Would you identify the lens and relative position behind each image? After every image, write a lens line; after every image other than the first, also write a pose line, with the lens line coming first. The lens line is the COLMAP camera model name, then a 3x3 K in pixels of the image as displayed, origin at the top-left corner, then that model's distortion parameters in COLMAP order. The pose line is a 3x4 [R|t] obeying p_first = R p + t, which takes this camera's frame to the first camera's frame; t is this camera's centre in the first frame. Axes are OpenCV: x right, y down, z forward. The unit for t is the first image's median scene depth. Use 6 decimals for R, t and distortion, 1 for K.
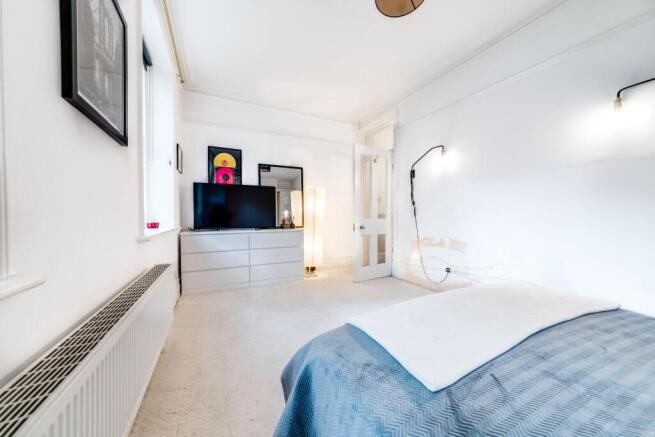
lens RADIAL K [[227.3, 0, 328.4], [0, 227.3, 215.8], [0, 0, 1]] dist [-0.001196, -0.000032]
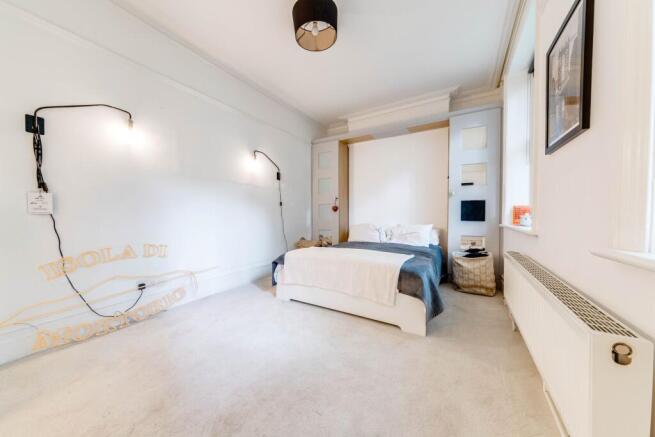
lens RADIAL K [[227.3, 0, 327.9], [0, 227.3, 217.5], [0, 0, 1]] dist [-0.001196, -0.000032]
pose [[-0.545073, -0.007911, 0.838351, -0.420593], [0.006460, 0.999886, 0.013636, 0.006816], [-0.838364, 0.012849, -0.544960, 0.879599]]
